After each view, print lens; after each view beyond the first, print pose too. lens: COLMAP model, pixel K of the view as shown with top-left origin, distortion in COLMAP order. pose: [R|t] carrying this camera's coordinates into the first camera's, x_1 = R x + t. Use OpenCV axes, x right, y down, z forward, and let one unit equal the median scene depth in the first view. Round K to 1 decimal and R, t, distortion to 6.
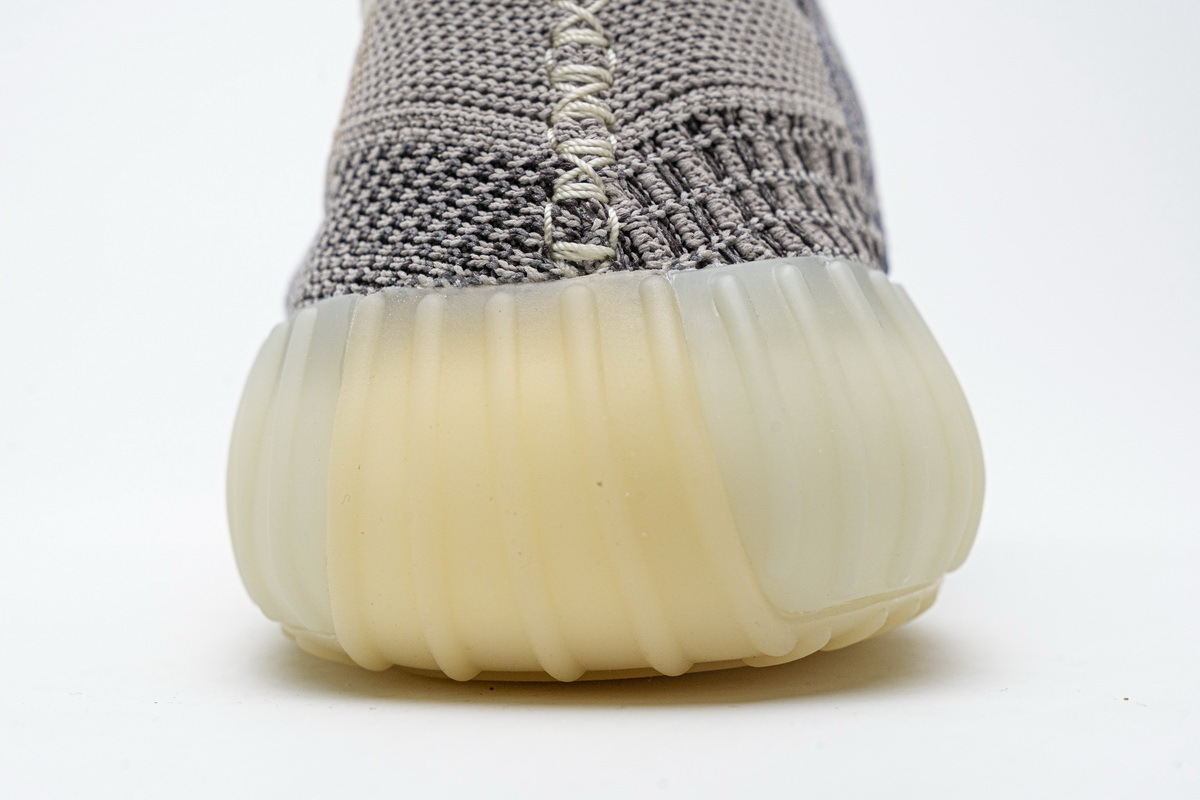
lens RADIAL K [[2331.7, 0, 600.0], [0, 2331.7, 400.0], [0, 0, 1]] dist [0.046254, -0.492261]
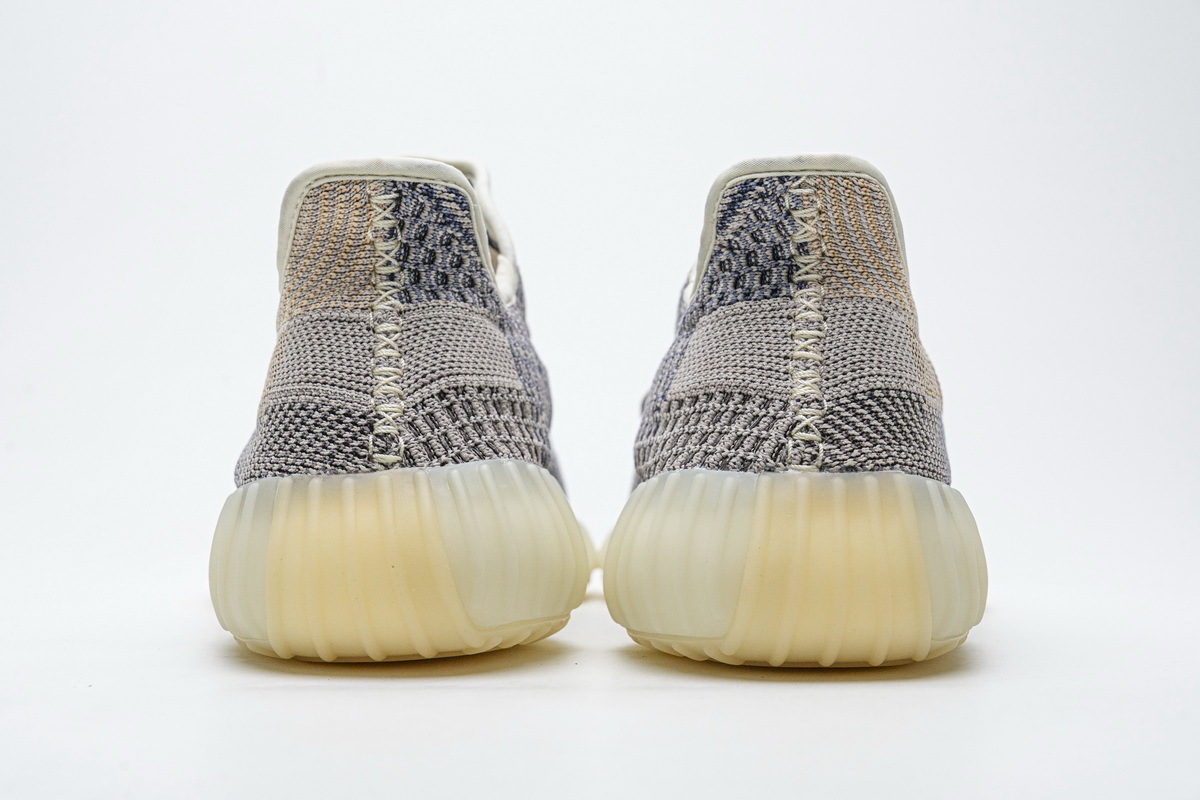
lens RADIAL K [[2331.7, 0, 600.0], [0, 2331.7, 400.0], [0, 0, 1]] dist [0.046254, -0.492261]
pose [[0.997797, 0.003969, 0.066215, 0.043251], [-0.000873, 0.998907, -0.046724, -0.016417], [-0.066328, 0.046564, 0.996711, -1.085372]]
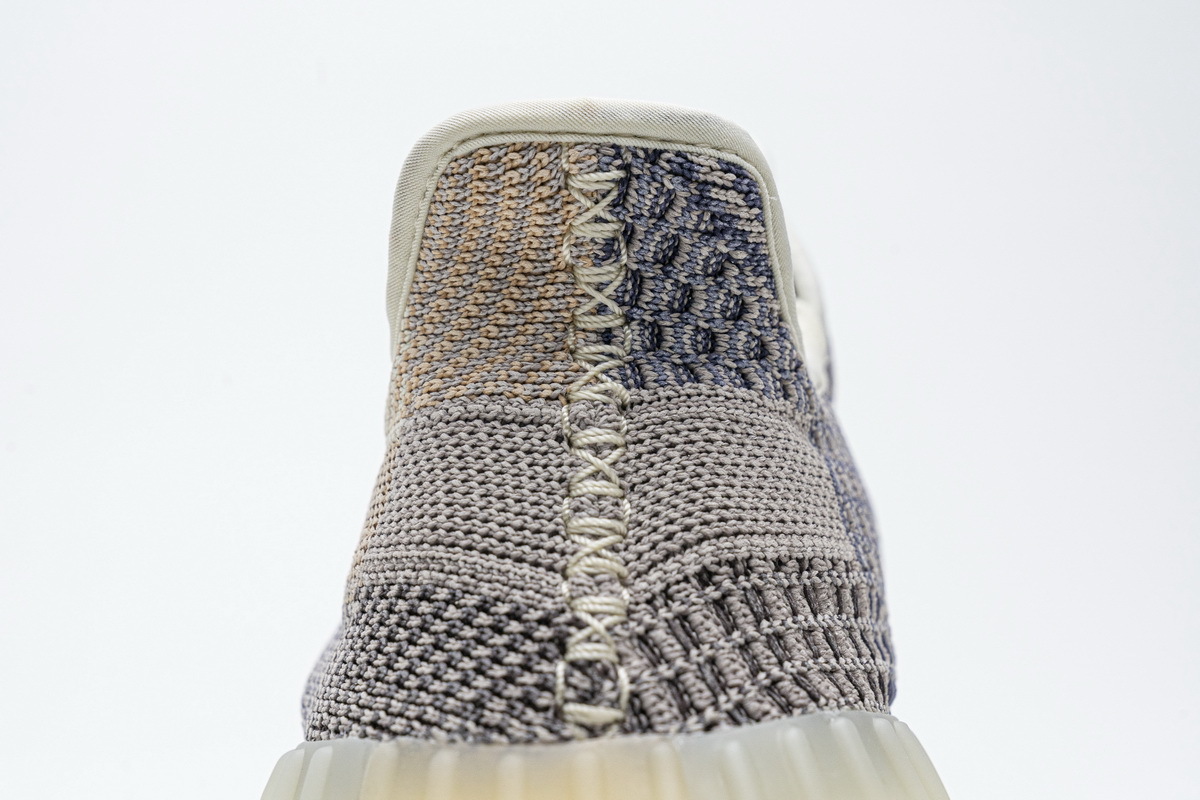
lens RADIAL K [[2331.7, 0, 600.0], [0, 2331.7, 400.0], [0, 0, 1]] dist [0.046254, -0.492261]
pose [[0.999640, 0.024691, -0.010490, 0.002896], [-0.025396, 0.996970, -0.073531, -0.119005], [0.008642, 0.073771, 0.997238, -0.030805]]
